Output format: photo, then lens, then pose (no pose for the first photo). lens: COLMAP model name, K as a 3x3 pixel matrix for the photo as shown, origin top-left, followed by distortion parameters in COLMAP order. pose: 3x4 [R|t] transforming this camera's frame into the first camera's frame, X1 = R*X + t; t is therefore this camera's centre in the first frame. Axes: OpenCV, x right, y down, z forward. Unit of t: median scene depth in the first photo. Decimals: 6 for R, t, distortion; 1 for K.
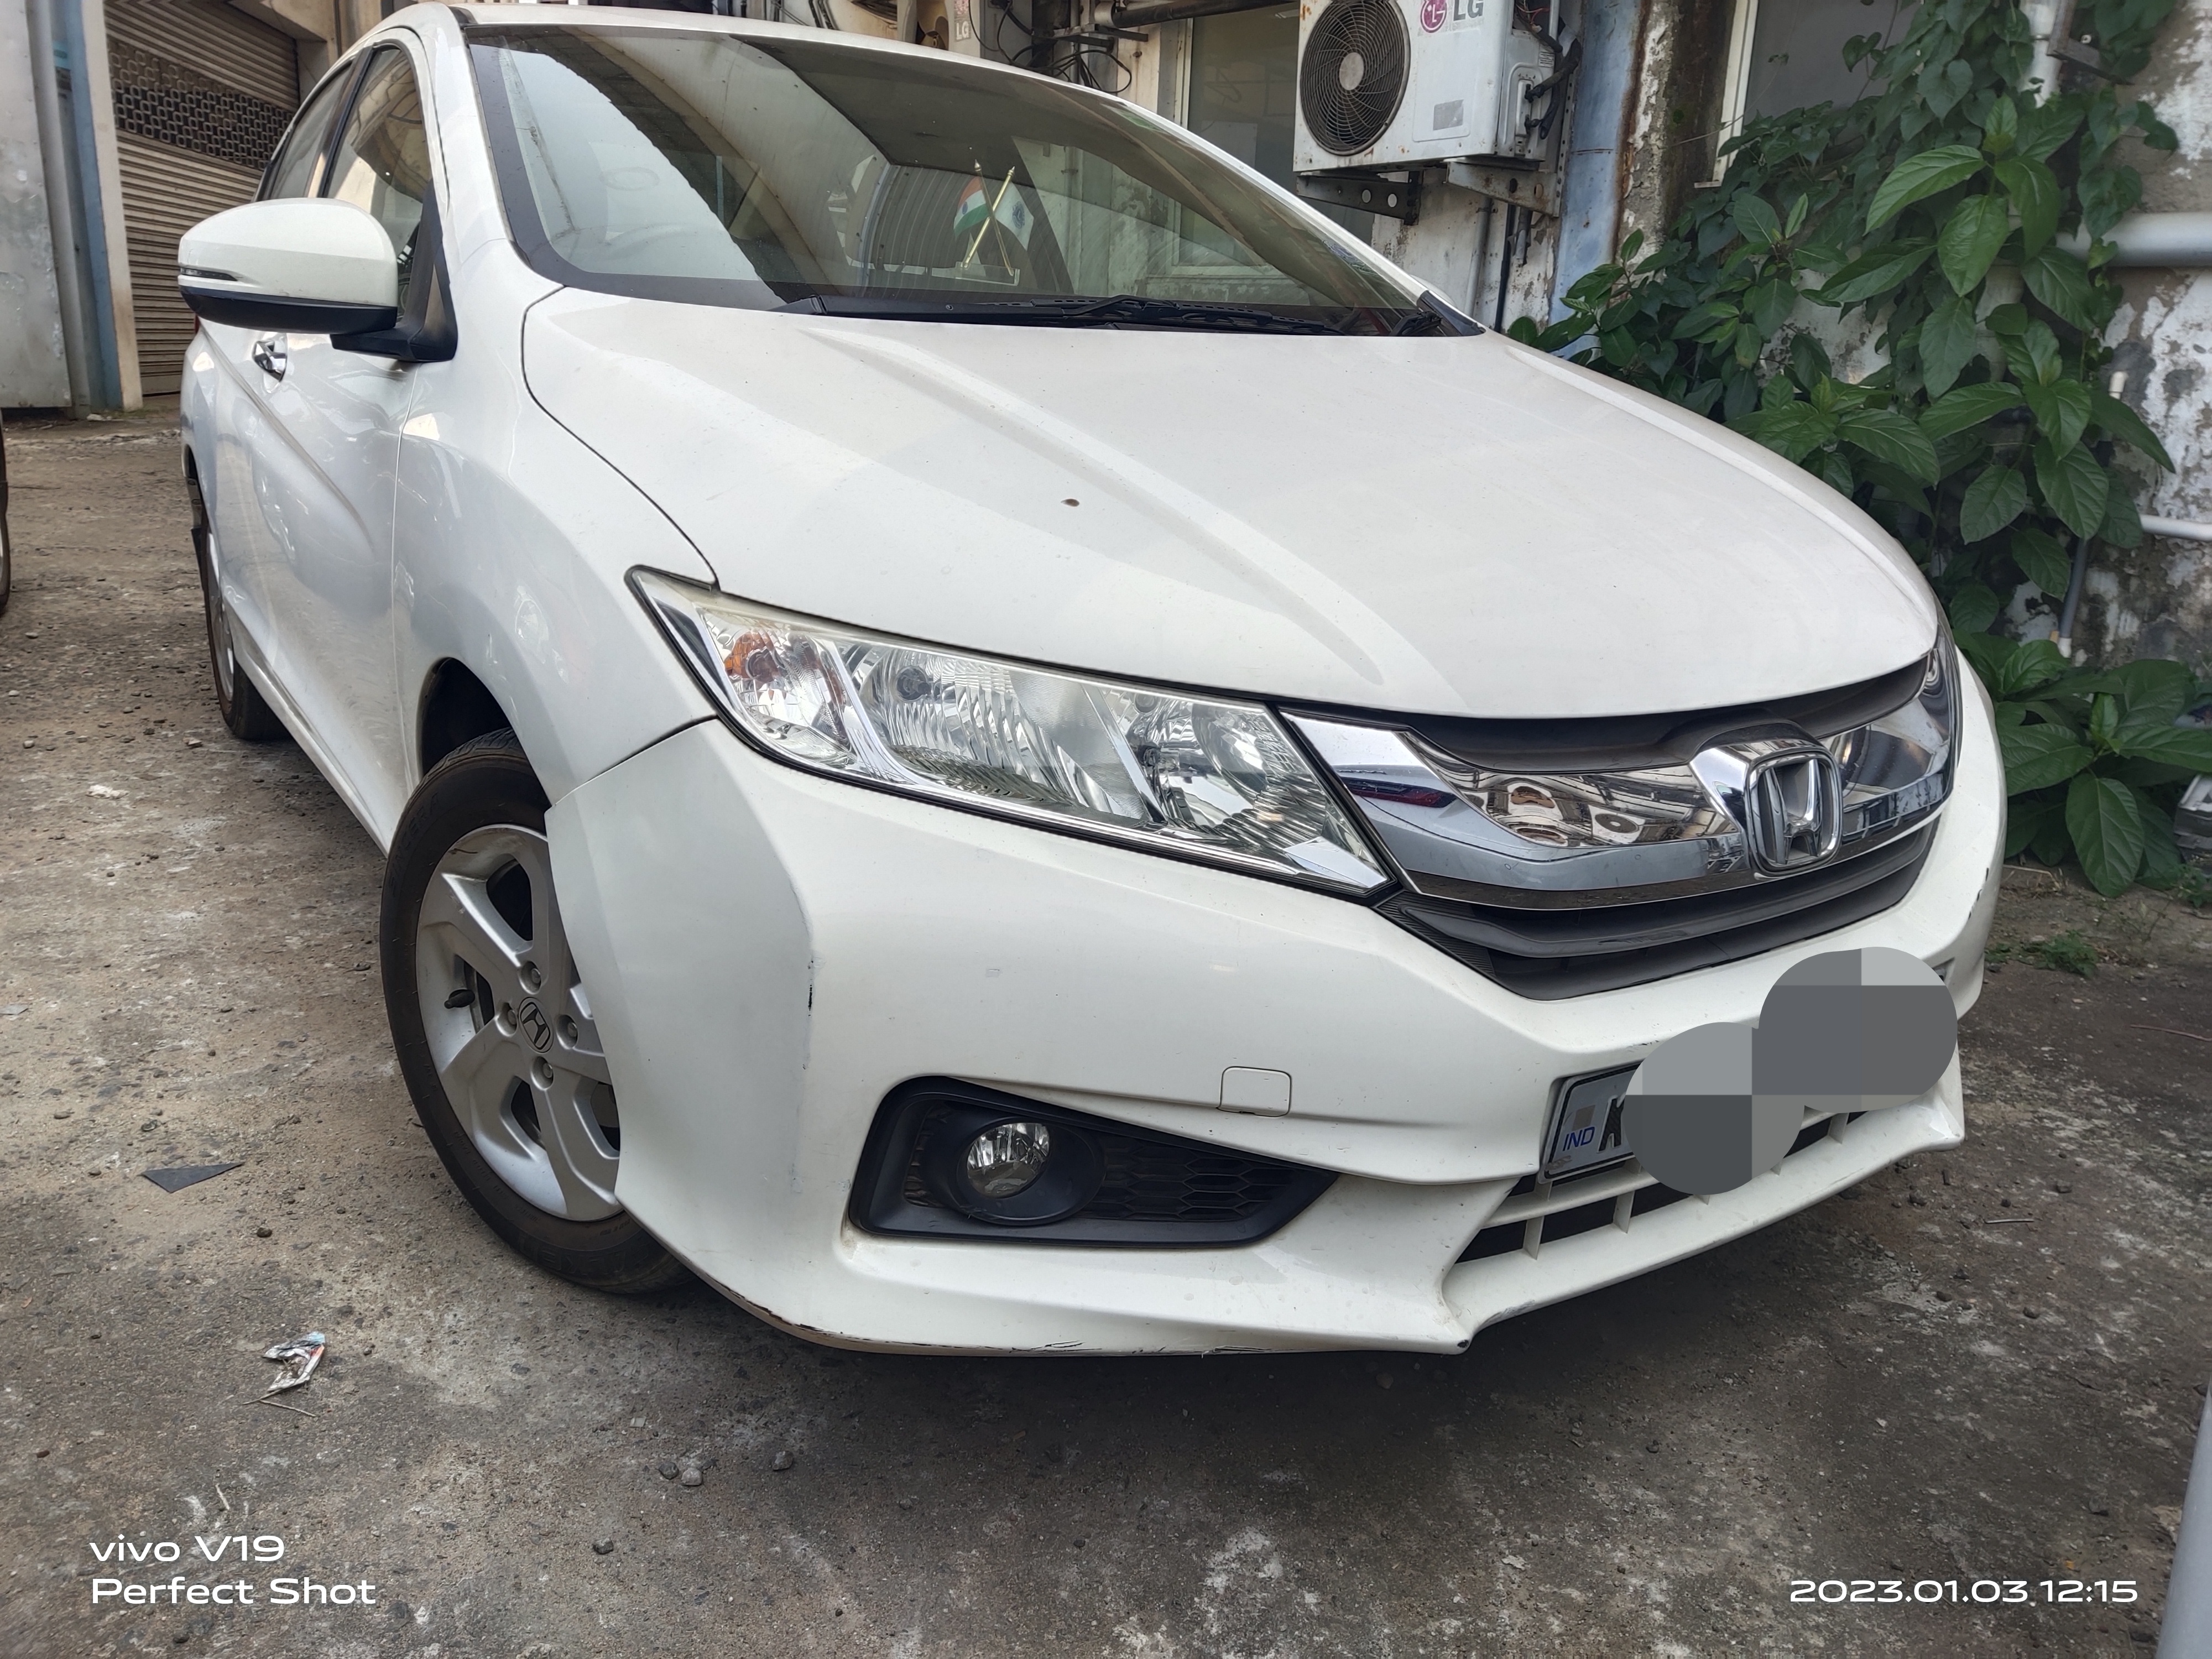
lens RADIAL K [[1695.5, 0, 1099.9], [0, 1695.5, 839.9], [0, 0, 1]] dist [0.017143, -0.024207]
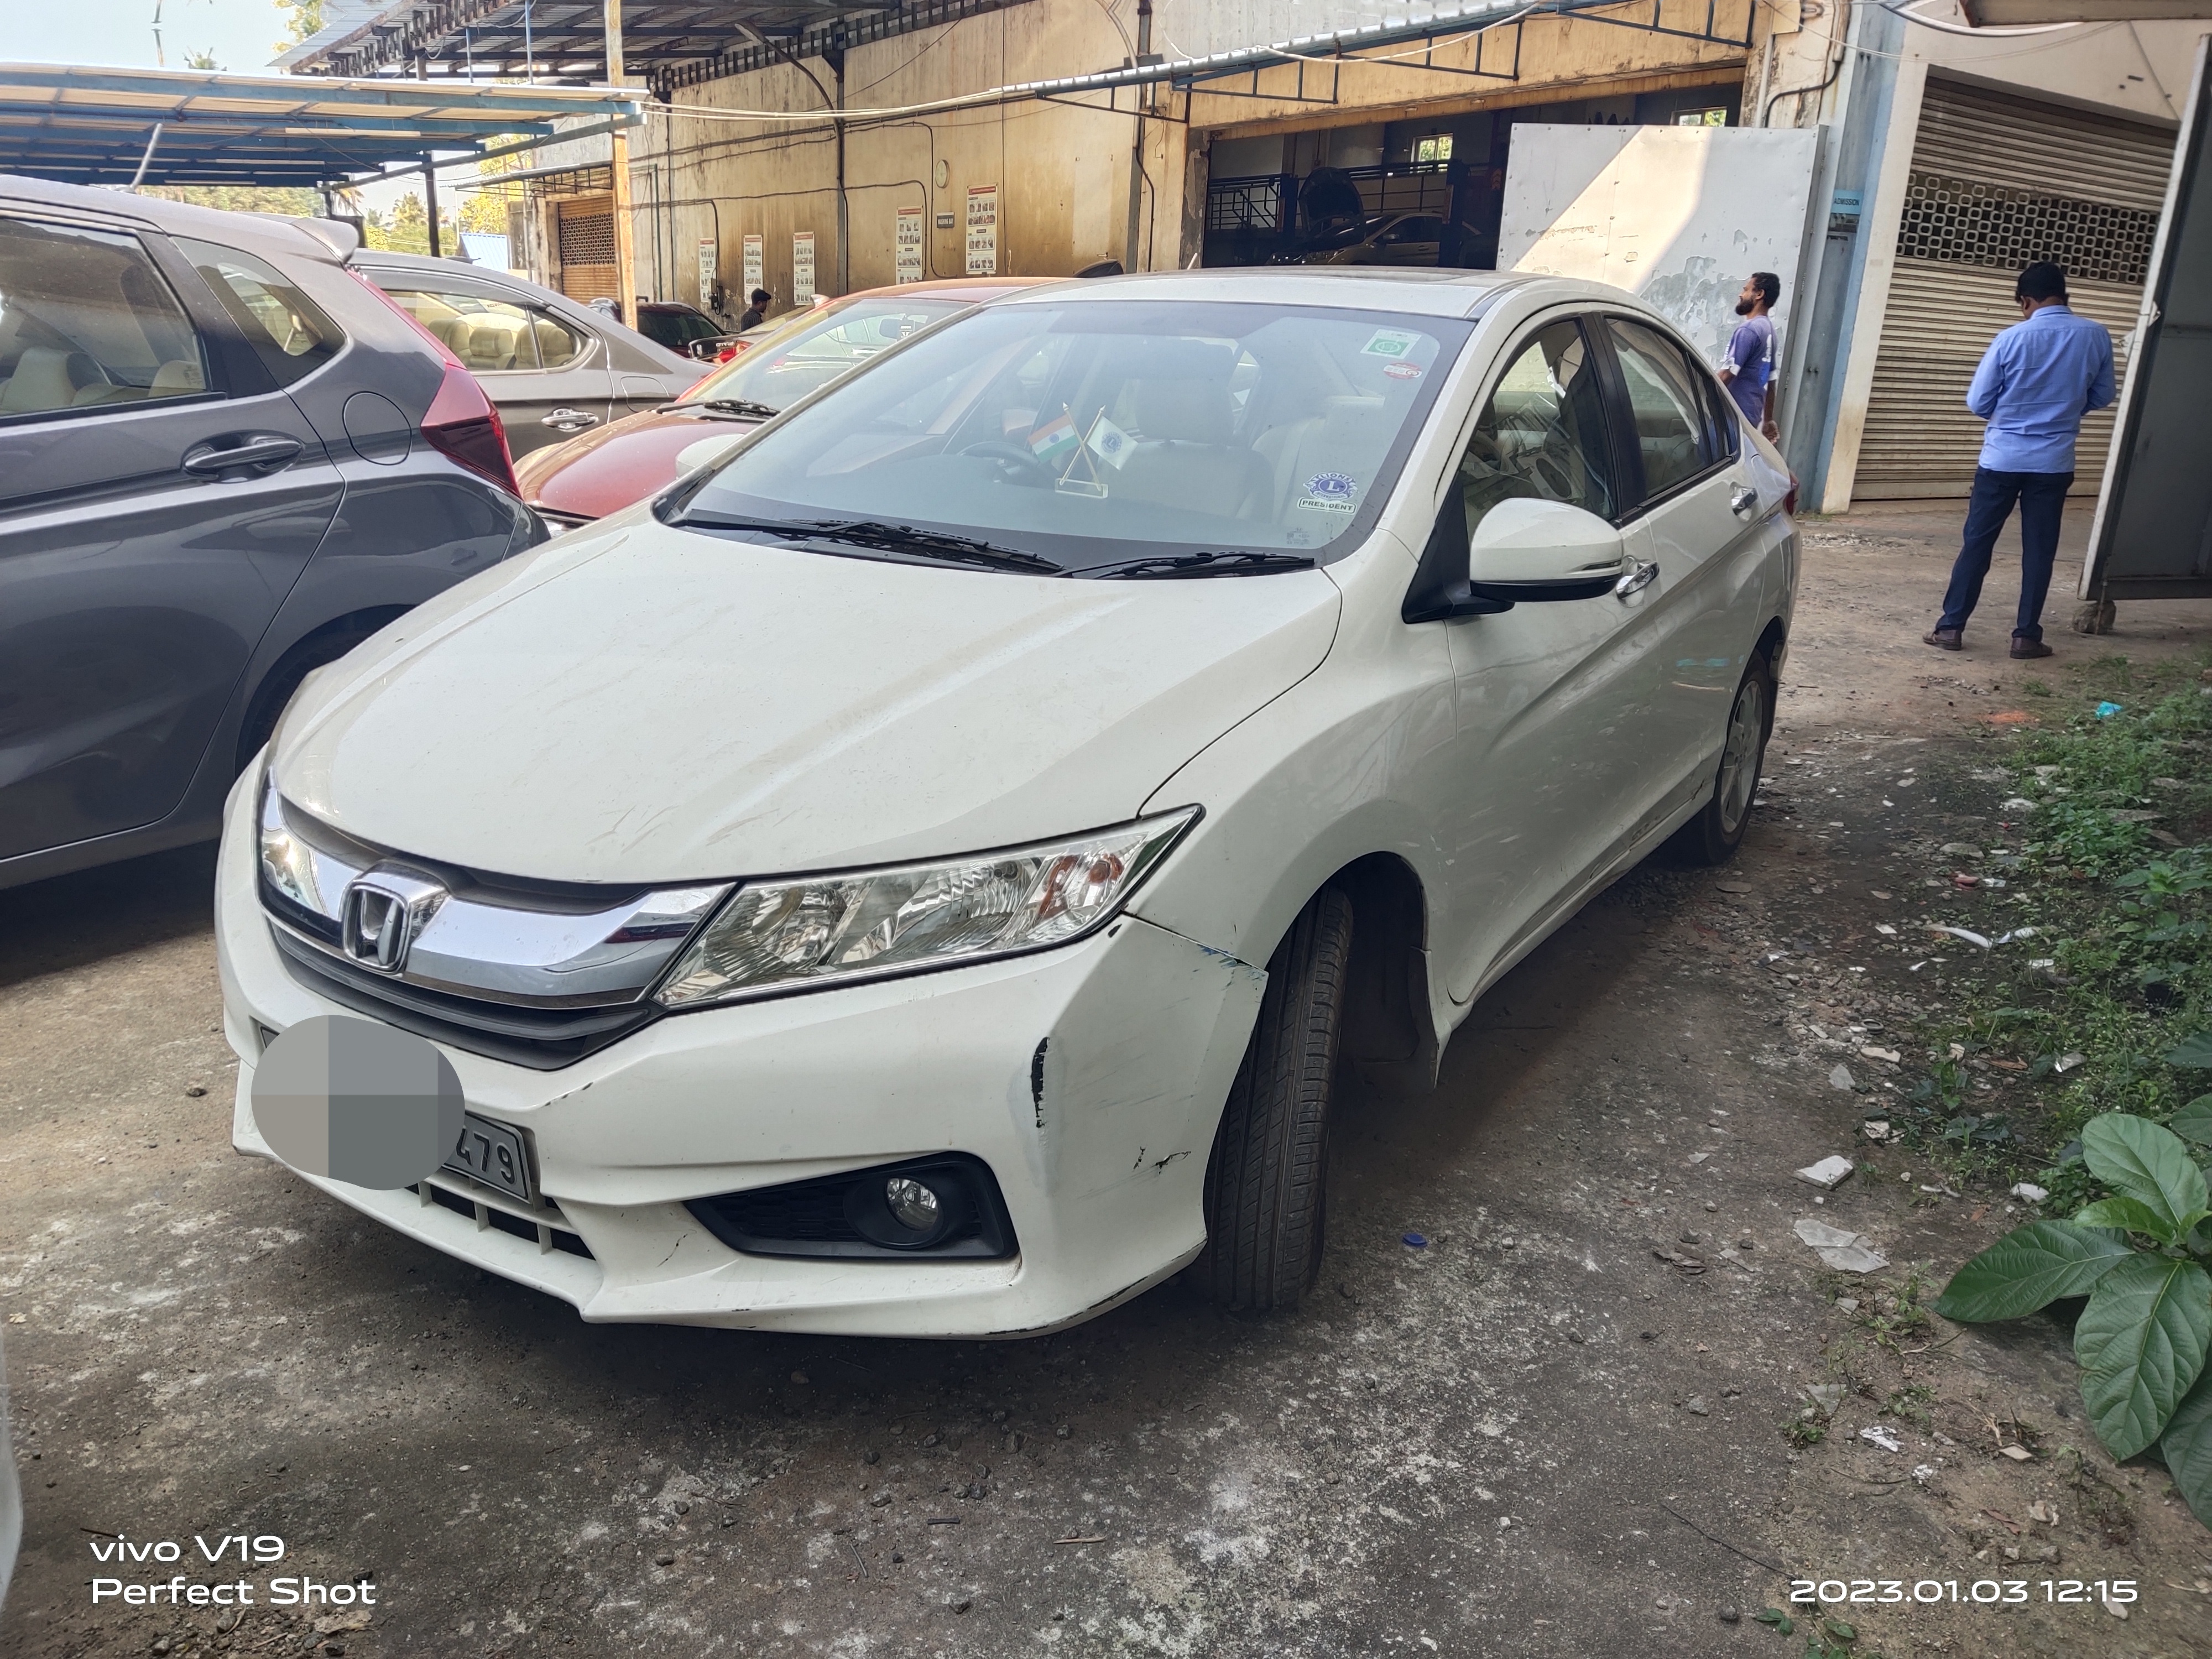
lens RADIAL K [[1695.5, 0, 1105.9], [0, 1695.5, 836.6], [0, 0, 1]] dist [0.017143, -0.024207]
pose [[0.379472, 0.240855, -0.893303, 0.463134], [-0.277979, 0.950591, 0.138217, -0.112236], [0.882456, 0.195869, 0.427676, 0.224852]]
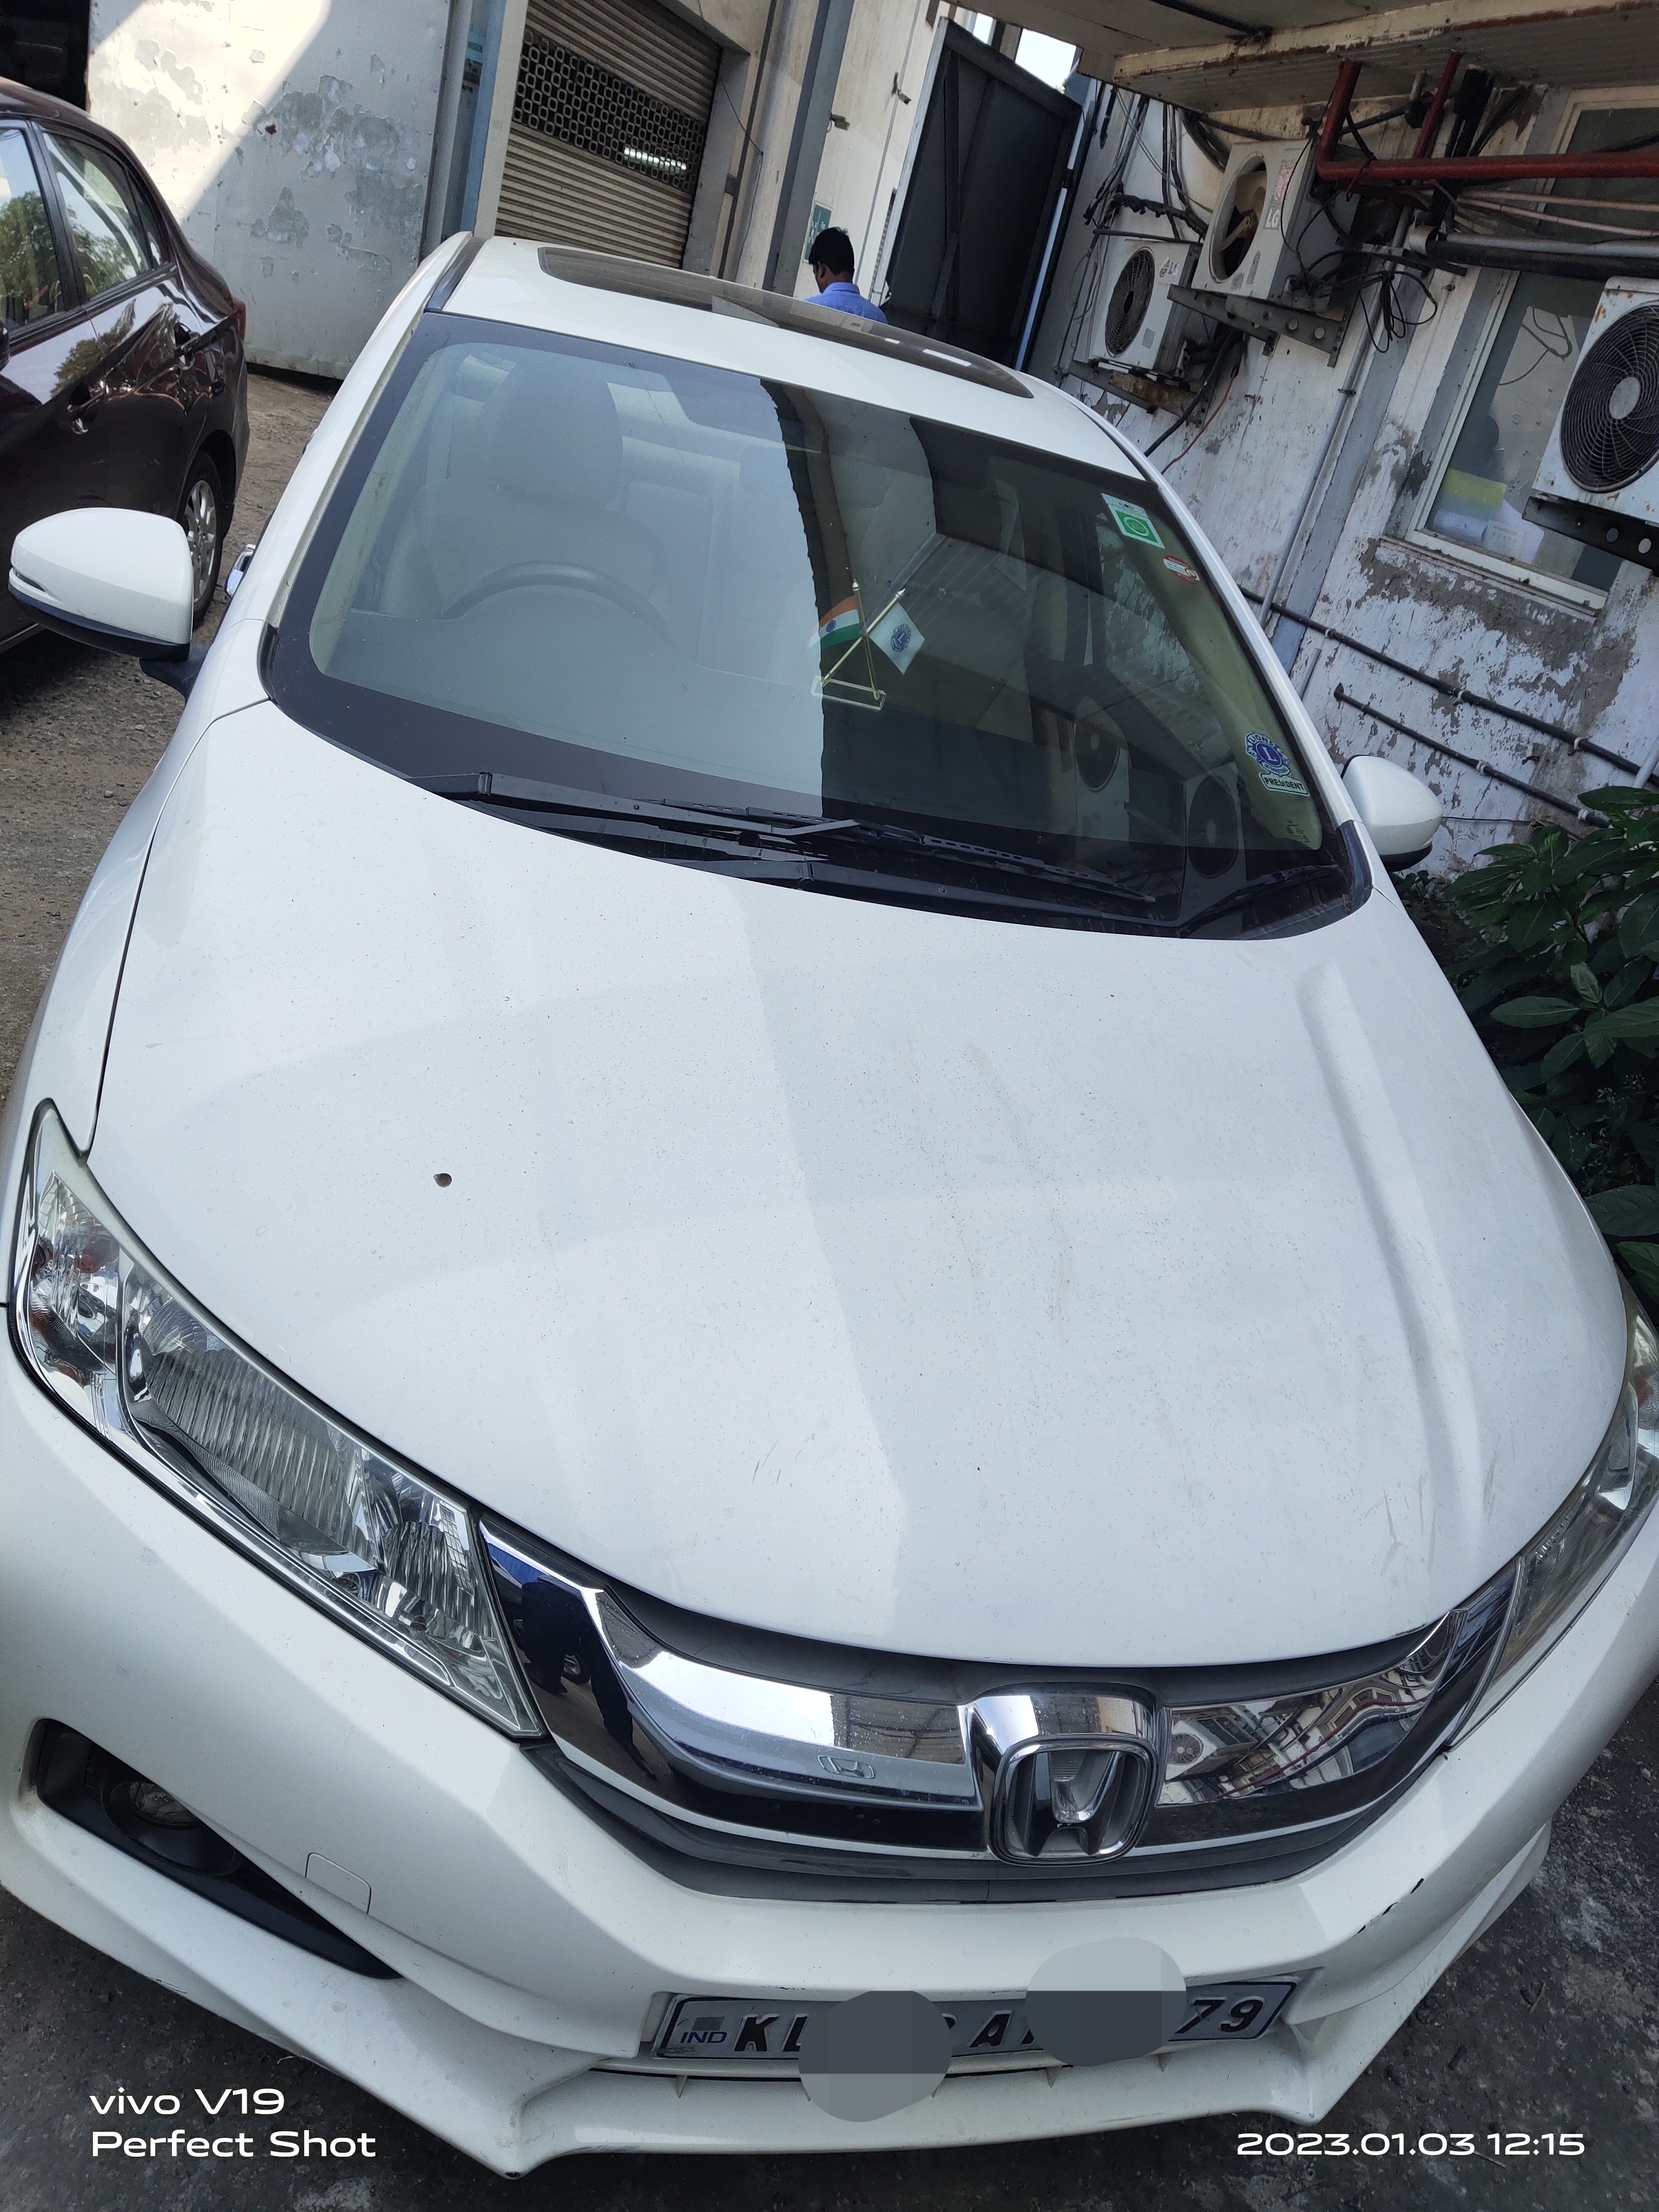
lens RADIAL K [[1695.5, 0, 833.9], [0, 1695.5, 1097.8], [0, 0, 1]] dist [0.017143, -0.024207]
pose [[0.909629, 0.322844, -0.261433, 0.100710], [-0.291597, 0.944435, 0.151704, -0.110208], [0.295883, -0.061762, 0.953225, 0.042580]]
